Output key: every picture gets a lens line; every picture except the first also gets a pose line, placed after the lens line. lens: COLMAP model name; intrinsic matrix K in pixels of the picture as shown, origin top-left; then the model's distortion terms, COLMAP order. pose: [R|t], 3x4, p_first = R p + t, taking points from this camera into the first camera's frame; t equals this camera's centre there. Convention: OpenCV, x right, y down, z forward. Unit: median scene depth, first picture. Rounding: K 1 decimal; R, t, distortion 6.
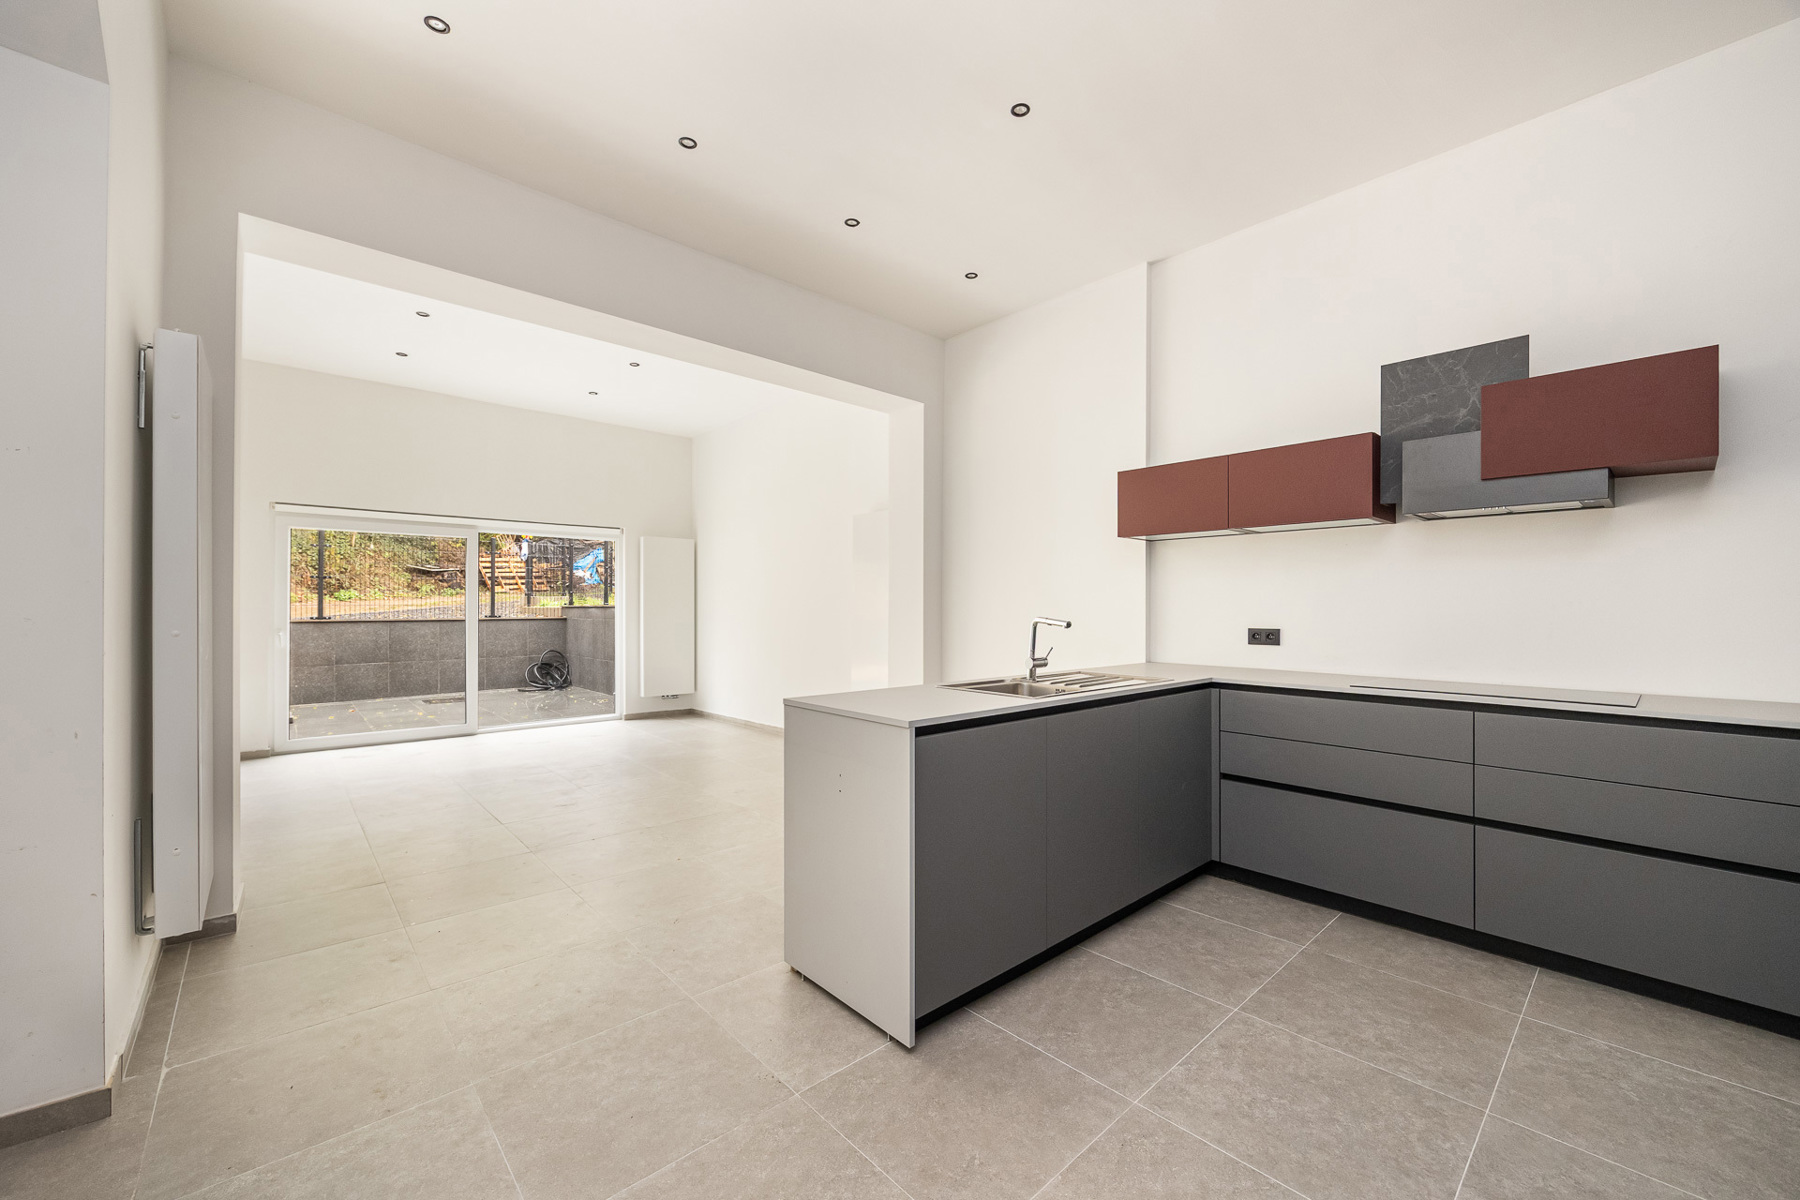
lens RADIAL K [[687.9, 0, 909.3], [0, 687.9, 606.1], [0, 0, 1]] dist [-0.001004, -0.000153]
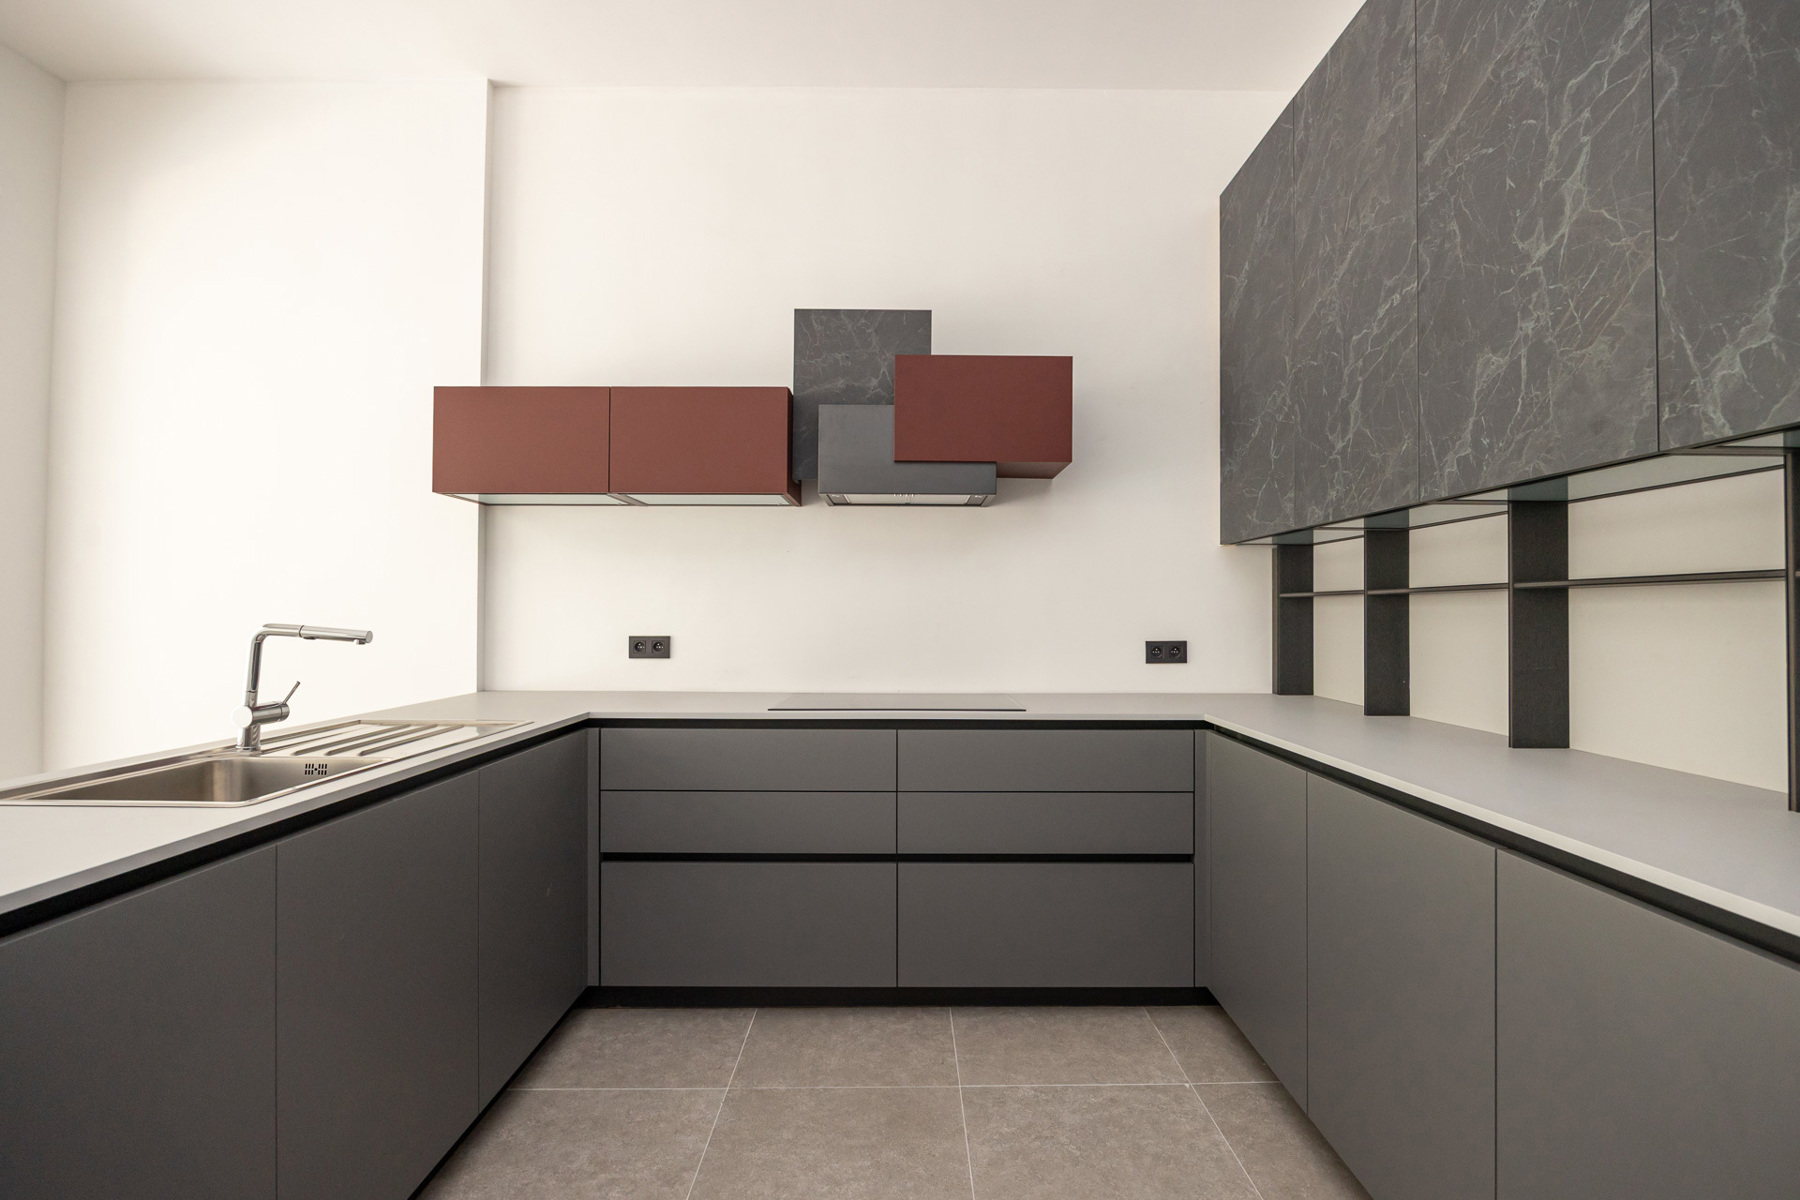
lens RADIAL K [[817.8, 0, 900.0], [0, 817.8, 600.0], [0, 0, 1]] dist [-0.014447, 0.000281]
pose [[0.674215, 0.010320, 0.738463, 0.065982], [-0.003806, 0.999938, -0.010500, 0.003296], [-0.738525, 0.004269, 0.674212, 0.272709]]
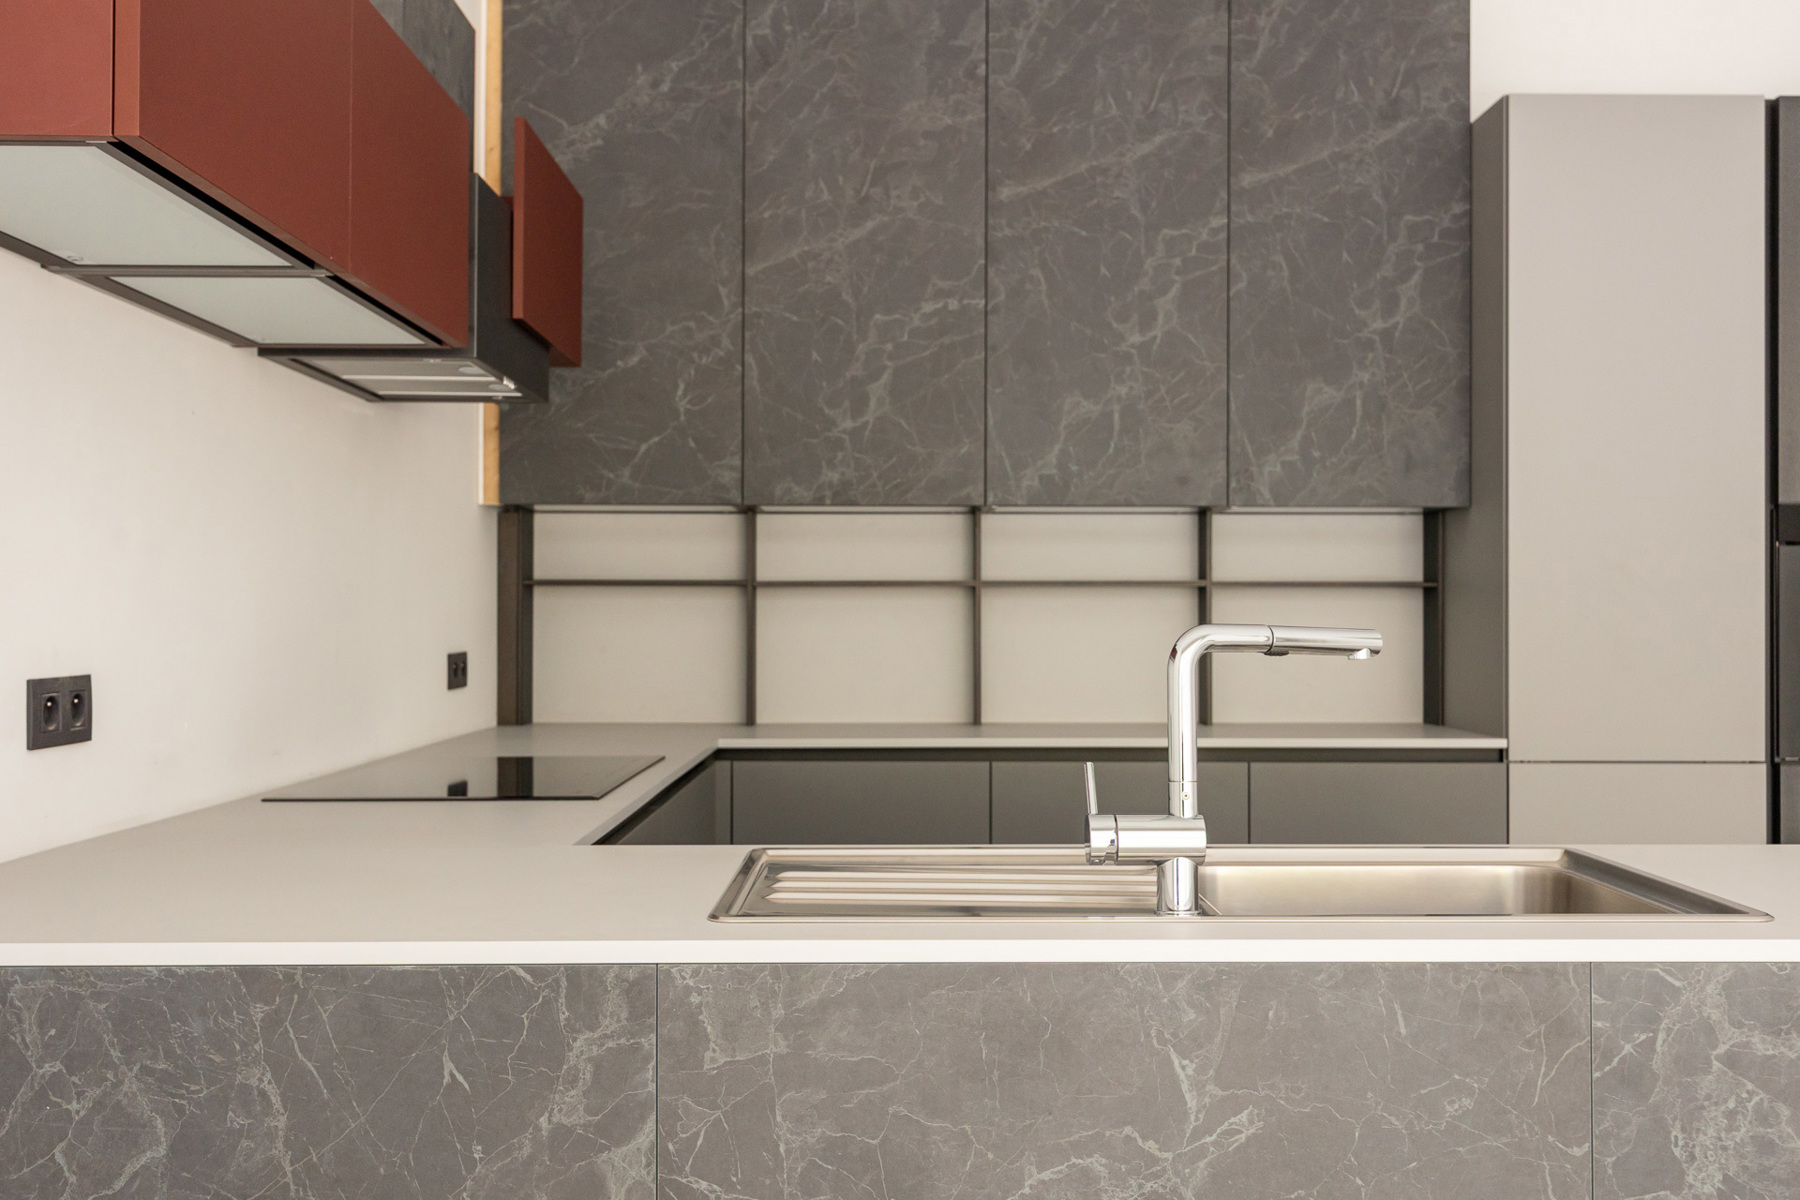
lens RADIAL K [[1782.5, 0, 900.0], [0, 1782.5, 600.0], [0, 0, 1]] dist [0.012069, 0.006525]
pose [[-0.752580, 0.001772, 0.658499, -0.136315], [-0.004793, 0.999955, -0.008168, 0.011797], [-0.658484, -0.009303, -0.752537, 1.605631]]
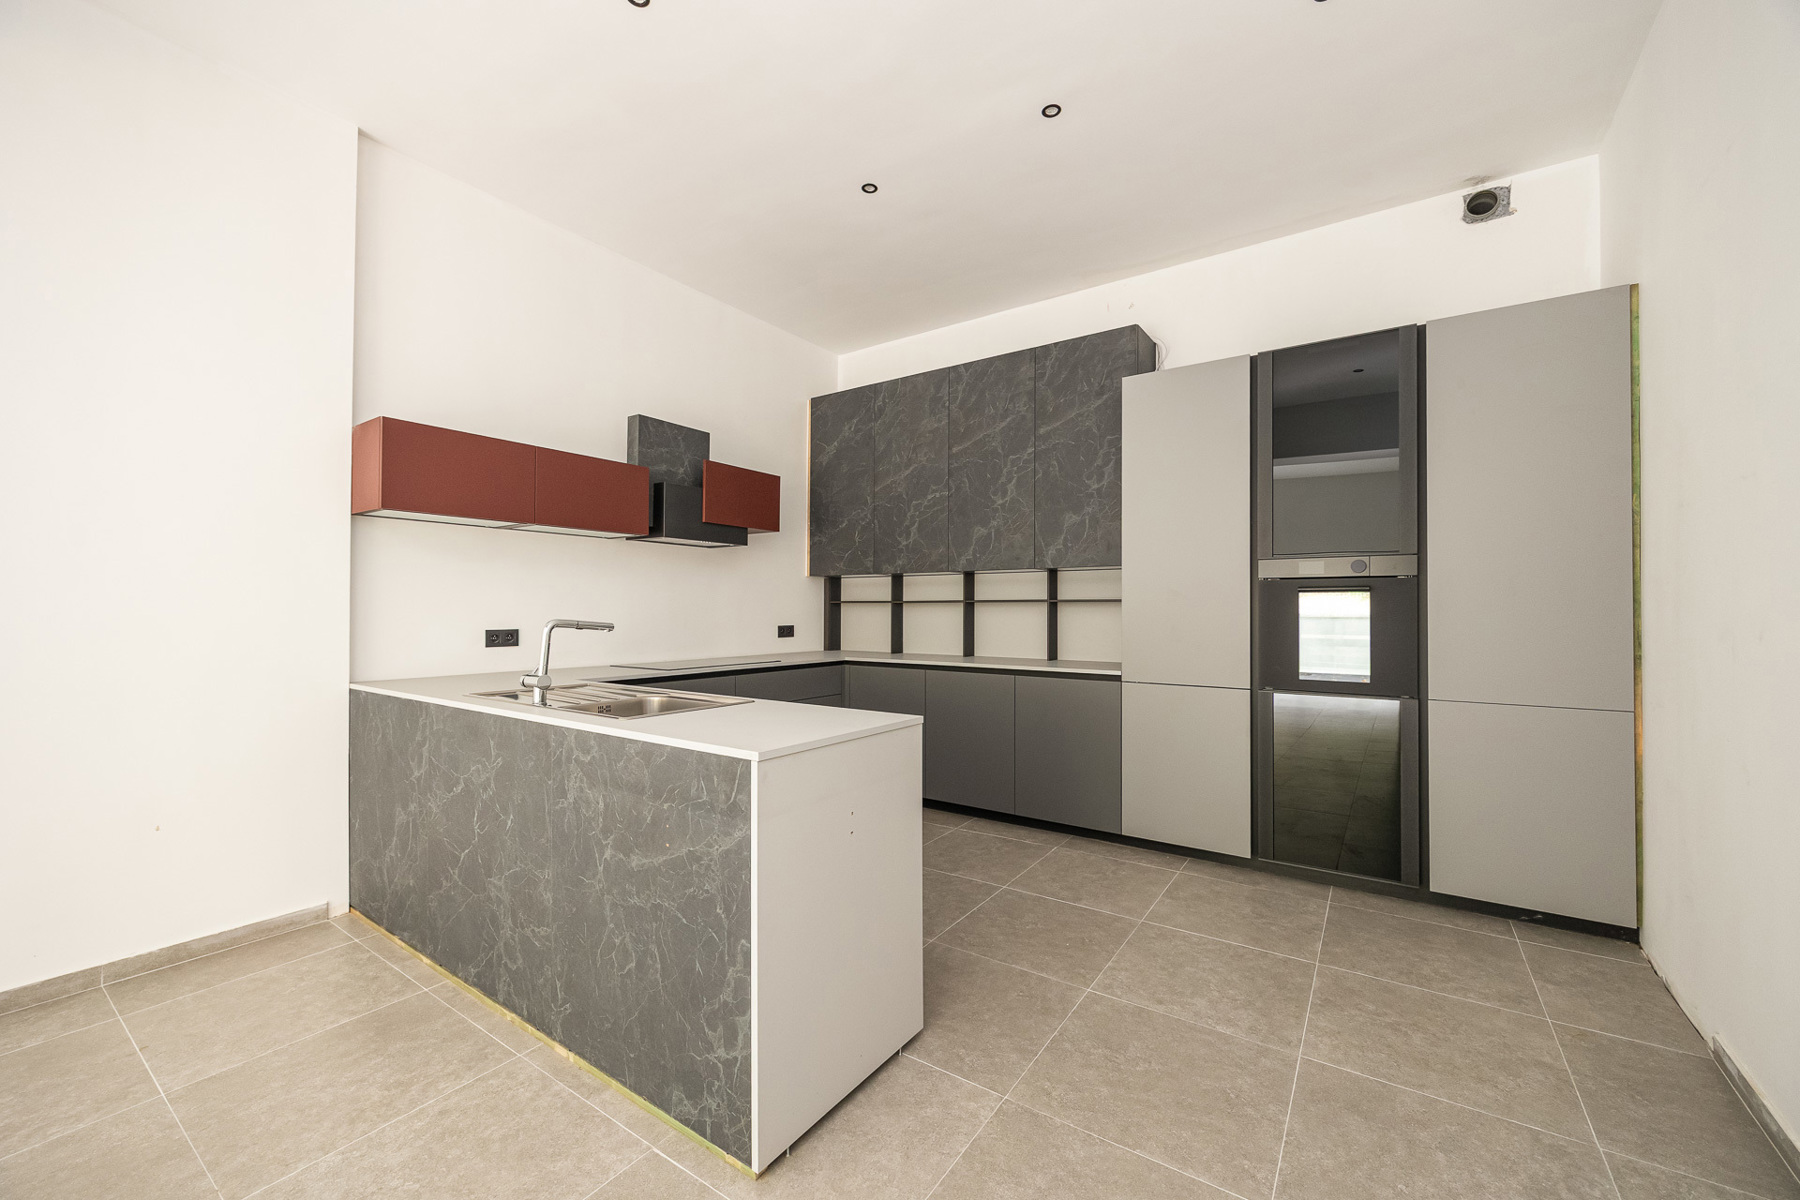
lens RADIAL K [[715.4, 0, 900.0], [0, 715.4, 600.0], [0, 0, 1]] dist [-0.000454, -0.000016]
pose [[-0.218449, 0.011211, 0.975784, -0.711412], [-0.005325, 0.999905, -0.012680, 0.001859], [-0.975834, -0.007966, -0.218368, 0.854535]]
